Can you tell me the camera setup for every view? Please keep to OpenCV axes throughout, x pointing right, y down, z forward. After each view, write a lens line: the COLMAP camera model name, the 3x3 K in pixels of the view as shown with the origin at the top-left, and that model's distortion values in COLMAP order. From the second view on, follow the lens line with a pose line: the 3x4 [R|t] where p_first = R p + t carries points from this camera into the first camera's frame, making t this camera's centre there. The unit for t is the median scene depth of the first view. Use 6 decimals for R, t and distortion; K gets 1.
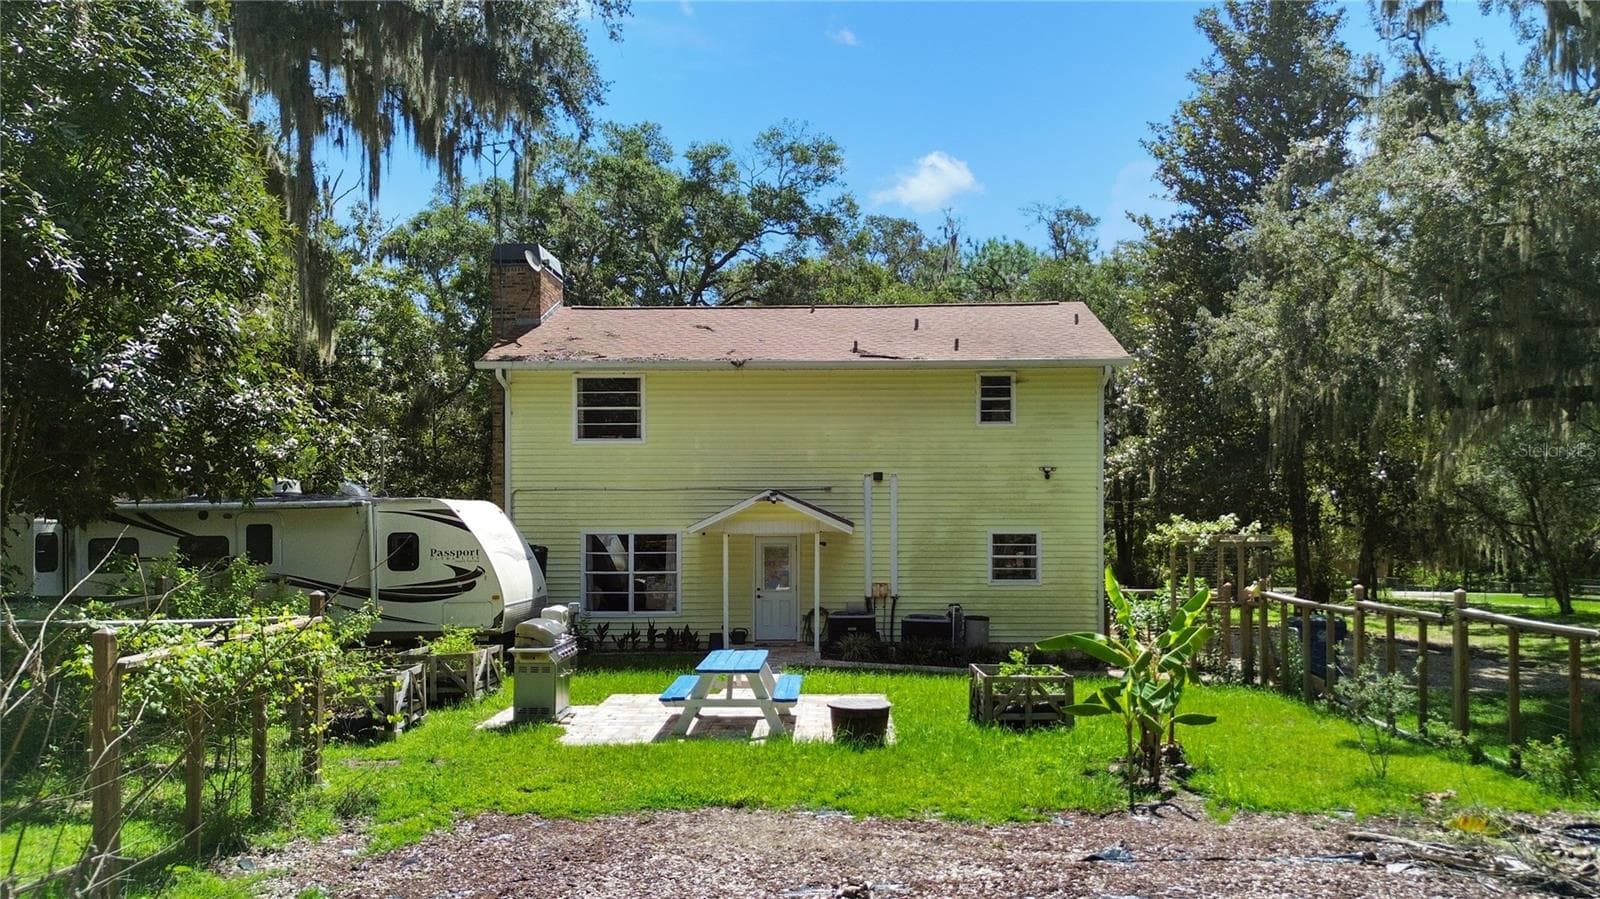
lens RADIAL K [[1198.4, 0, 829.8], [0, 1198.4, 481.0], [0, 0, 1]] dist [0.026036, -0.003549]
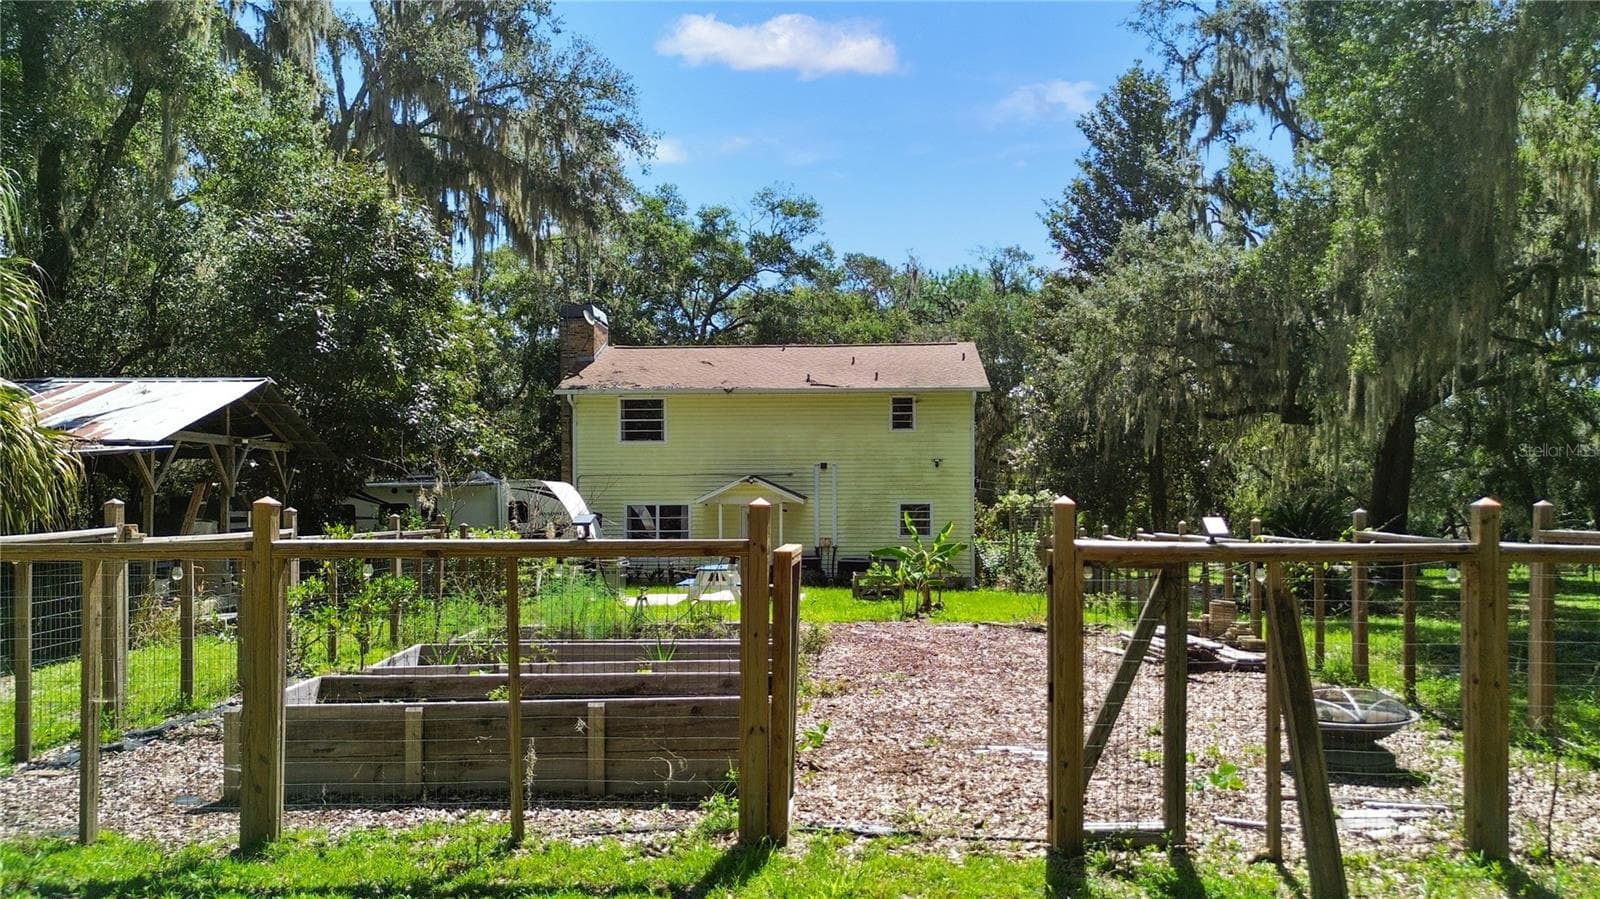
lens RADIAL K [[1168.2, 0, 810.6], [0, 1168.2, 485.4], [0, 0, 1]] dist [0.071022, -0.074274]
pose [[0.999580, -0.001498, -0.028934, 0.065729], [0.001863, 0.999919, 0.012589, 0.002228], [0.028913, -0.012638, 0.999502, -0.441750]]
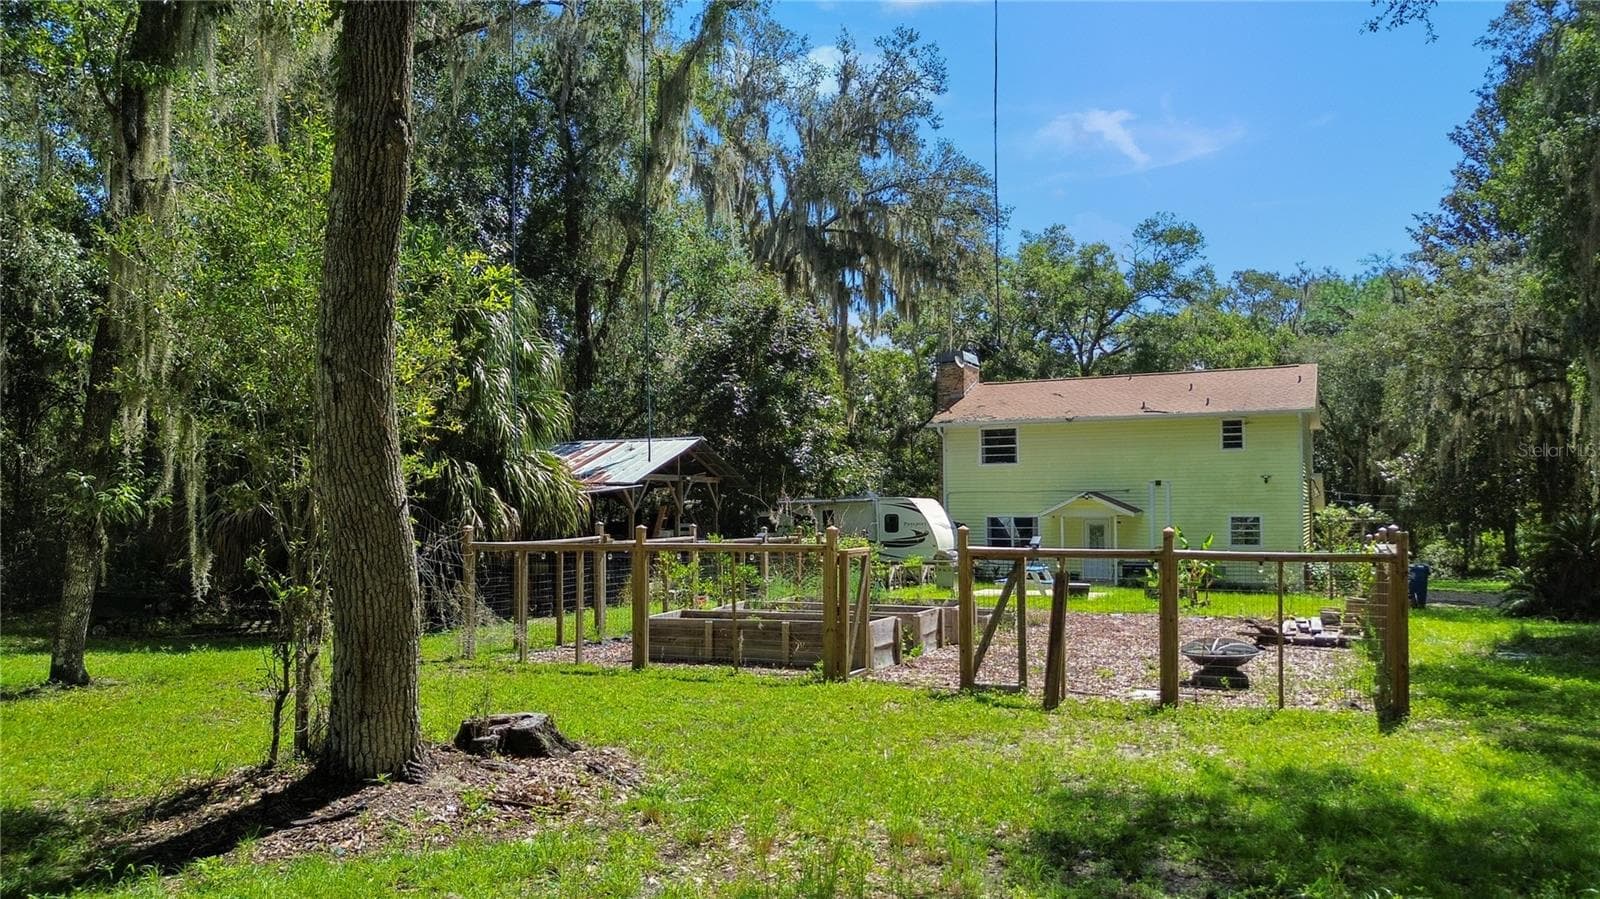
lens RADIAL K [[1135.7, 0, 795.9], [0, 1135.7, 500.7], [0, 0, 1]] dist [0.070563, -0.001564]
pose [[0.910853, -0.005822, -0.412690, 0.238671], [0.013932, 0.999764, 0.016644, -0.012155], [0.412496, -0.020910, 0.910720, -0.669194]]
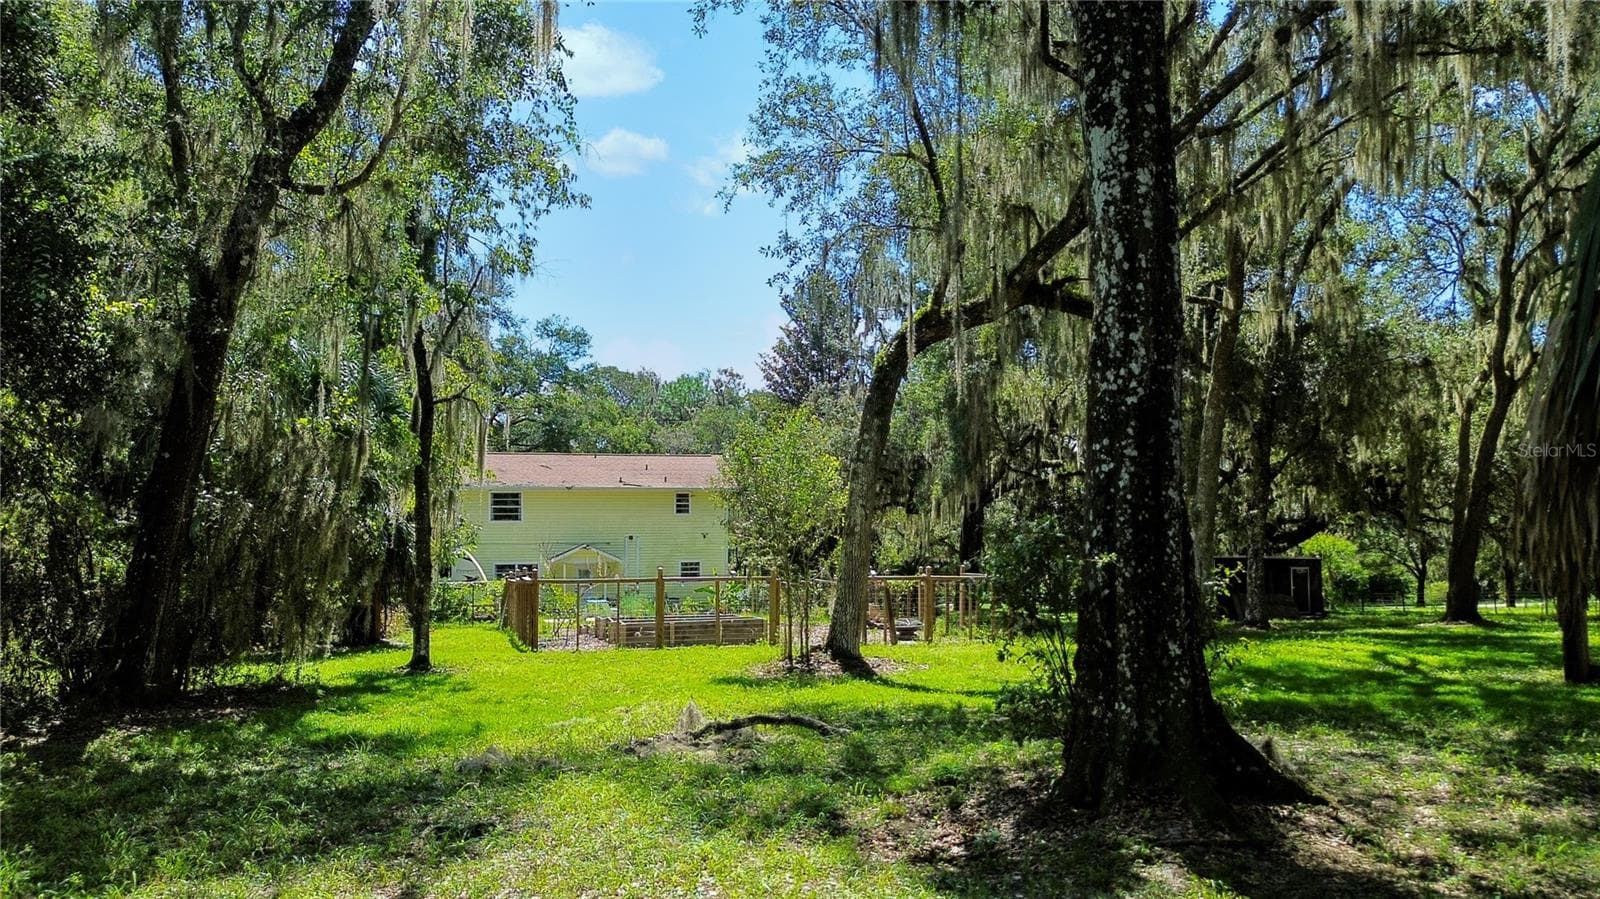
lens RADIAL K [[1126.6, 0, 789.4], [0, 1126.6, 472.5], [0, 0, 1]] dist [0.092560, -0.003817]
pose [[0.972550, 0.010389, 0.232464, -0.162923], [-0.000350, 0.999067, -0.043185, -0.033995], [-0.232695, 0.041918, 0.971646, -1.133445]]
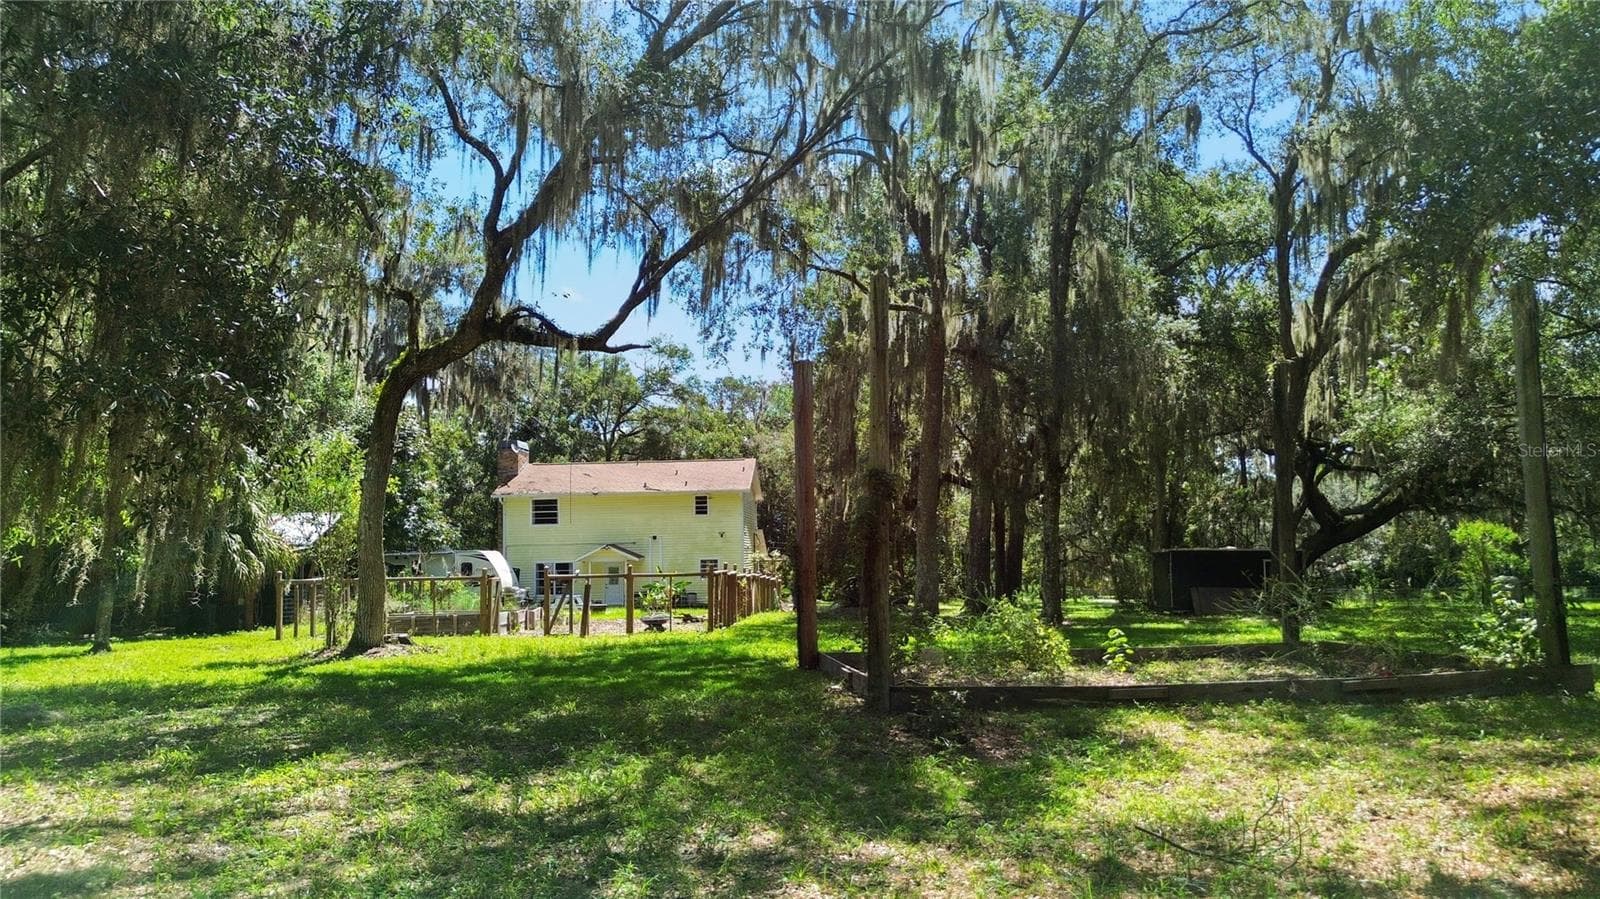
lens RADIAL K [[1126.6, 0, 789.4], [0, 1126.6, 472.5], [0, 0, 1]] dist [0.092560, -0.003817]
pose [[0.999571, -0.018634, -0.022612, 0.369264], [0.017616, 0.998859, -0.044388, -0.029817], [0.023414, 0.043971, 0.998758, -1.305564]]
